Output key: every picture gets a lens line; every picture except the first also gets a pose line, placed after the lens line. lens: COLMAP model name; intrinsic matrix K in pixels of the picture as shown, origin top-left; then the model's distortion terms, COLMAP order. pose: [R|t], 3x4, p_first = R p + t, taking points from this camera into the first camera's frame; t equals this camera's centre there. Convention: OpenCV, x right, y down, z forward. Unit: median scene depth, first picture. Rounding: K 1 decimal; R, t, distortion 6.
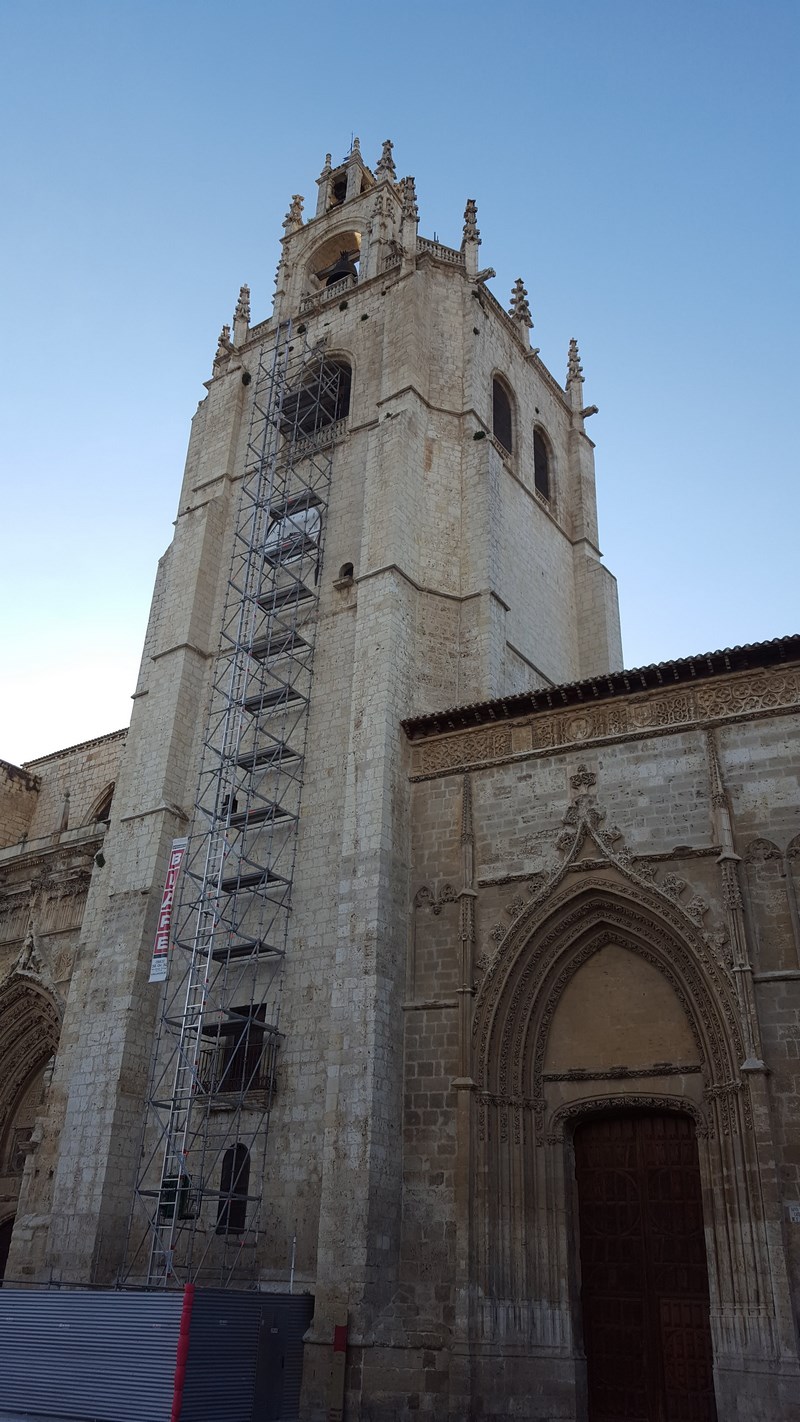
lens RADIAL K [[1047.6, 0, 390.5], [0, 1047.6, 687.3], [0, 0, 1]] dist [0.123515, -0.196696]
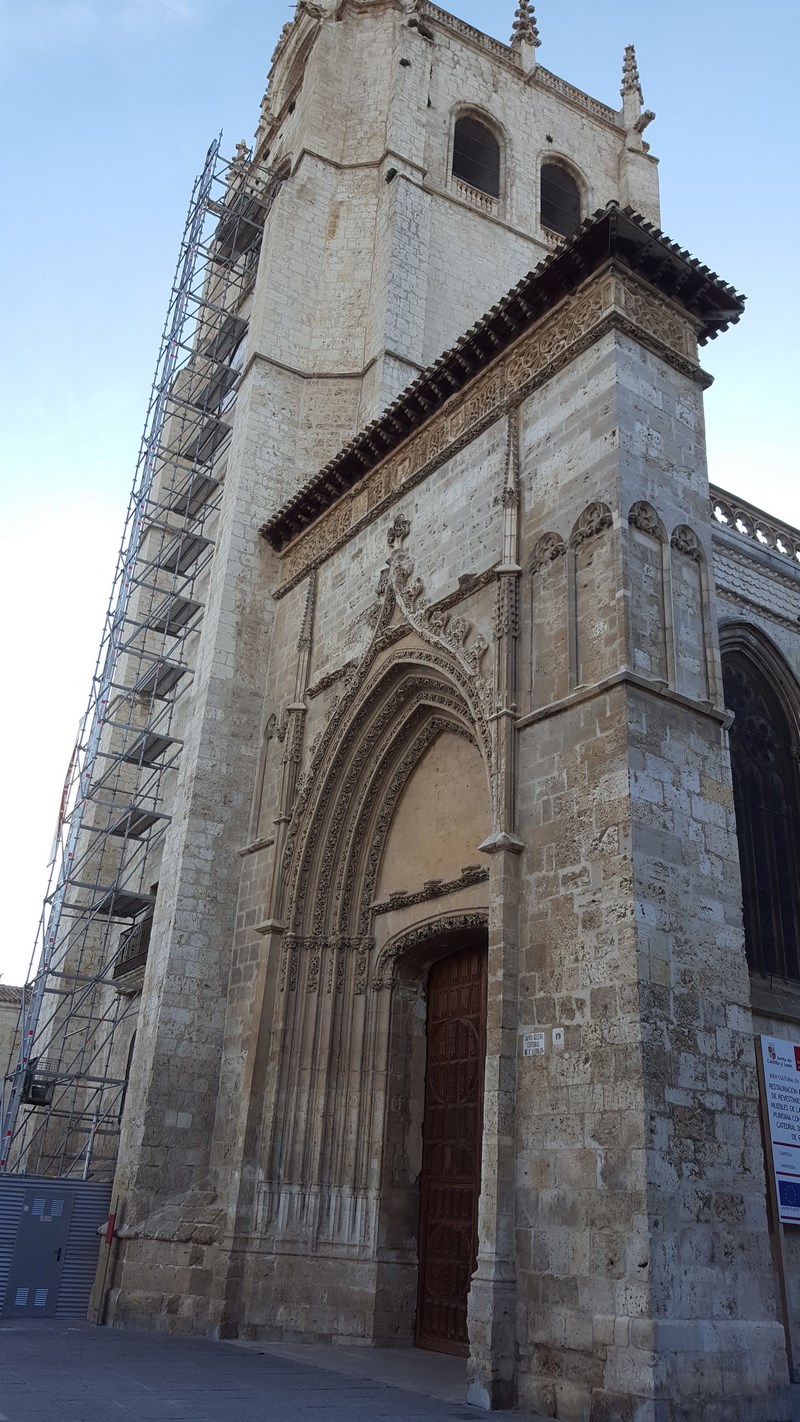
lens RADIAL K [[1051.8, 0, 400.0], [0, 1051.8, 711.0], [0, 0, 1]] dist [0.167753, -0.328164]
pose [[0.893403, -0.183083, -0.410258, 0.476996], [0.205237, 0.978659, 0.010197, 0.207960], [0.399636, -0.093310, 0.911912, 0.298916]]
